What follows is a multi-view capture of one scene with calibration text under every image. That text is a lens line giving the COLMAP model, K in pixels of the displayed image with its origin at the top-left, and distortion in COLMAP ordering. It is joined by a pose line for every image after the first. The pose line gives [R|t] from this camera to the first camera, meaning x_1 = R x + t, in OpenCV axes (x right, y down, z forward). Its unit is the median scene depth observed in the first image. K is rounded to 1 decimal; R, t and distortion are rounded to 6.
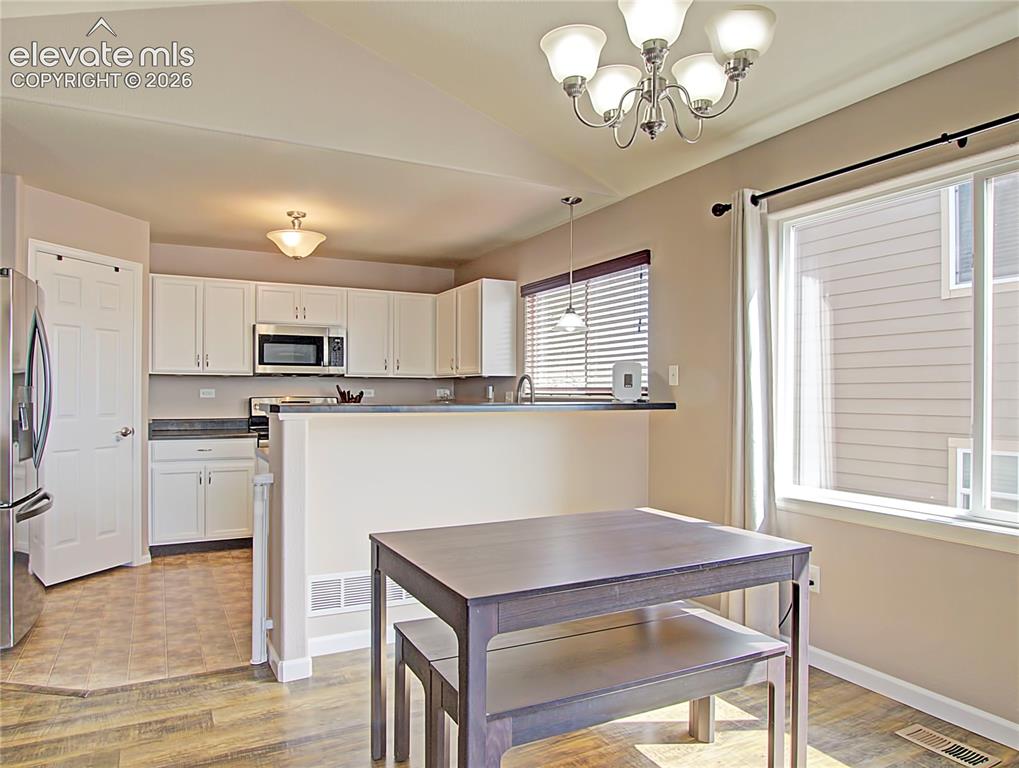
lens RADIAL K [[670.5, 0, 504.1], [0, 670.5, 397.4], [0, 0, 1]] dist [-0.032268, 0.000997]
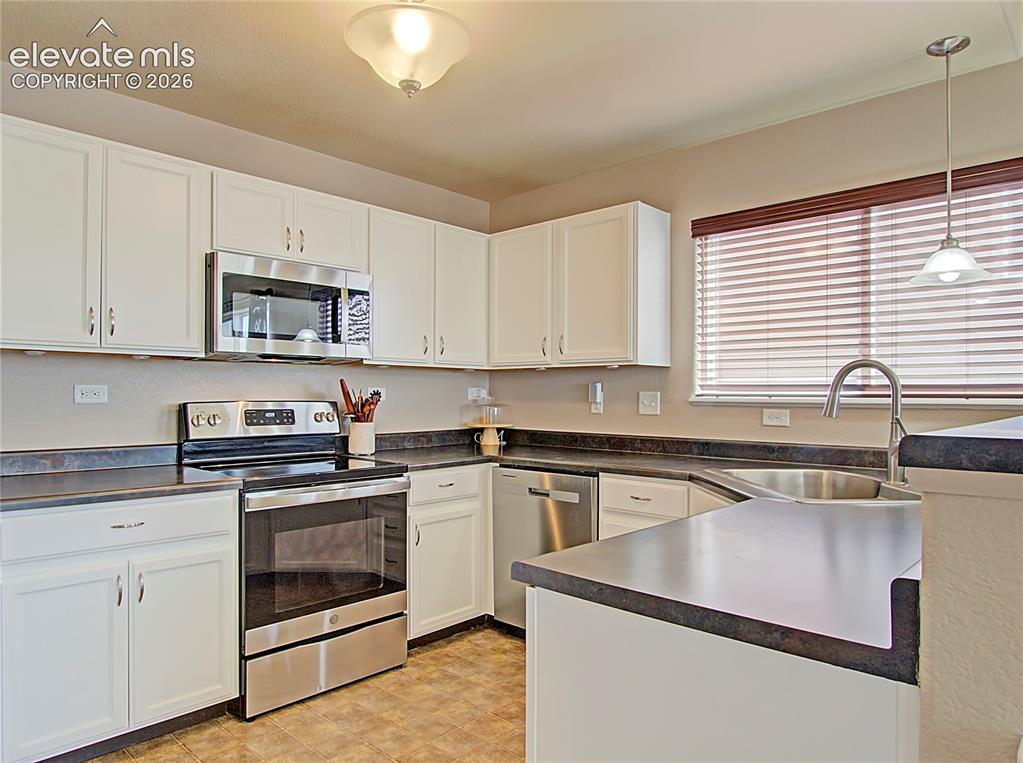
lens RADIAL K [[674.0, 0, 508.8], [0, 674.0, 395.8], [0, 0, 1]] dist [-0.004683, -0.002525]
pose [[0.950457, 0.001010, 0.310853, -0.363294], [0.000522, 0.999988, -0.004846, -0.002422], [-0.310854, 0.004768, 0.950446, 0.525847]]
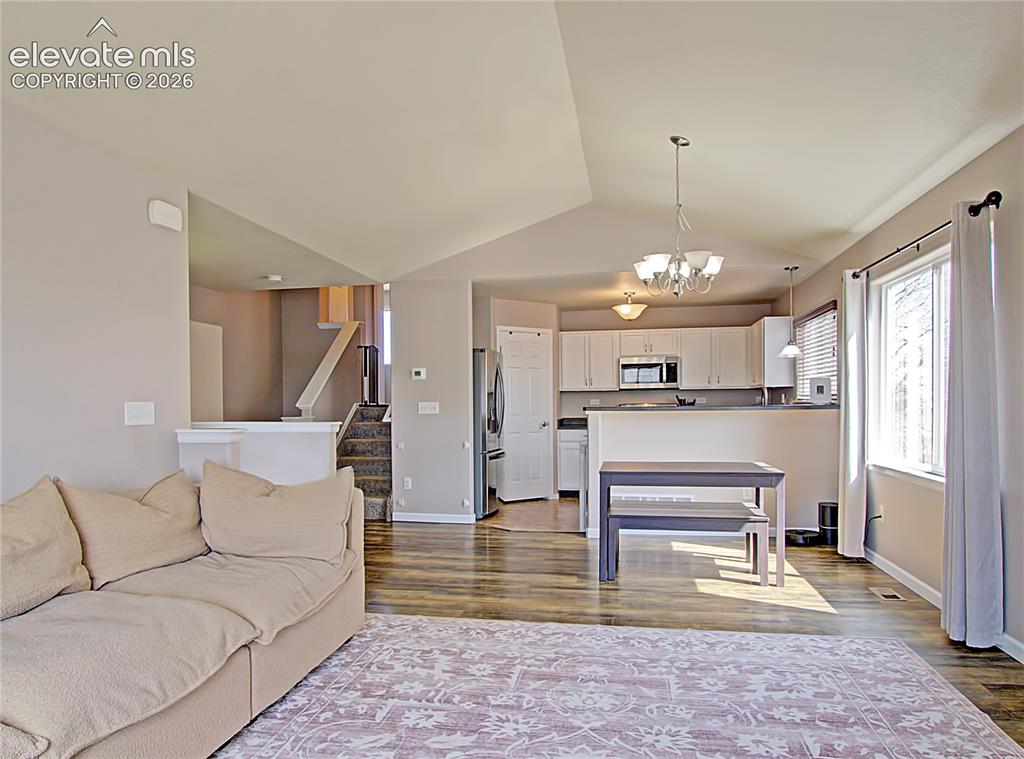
lens RADIAL K [[671.6, 0, 512.0], [0, 671.6, 412.2], [0, 0, 1]] dist [-0.020276, 0.000275]
pose [[0.799819, -0.003292, -0.600232, 0.426691], [0.010190, 0.999915, 0.008094, 0.004085], [0.600155, -0.012591, 0.799785, -0.480936]]
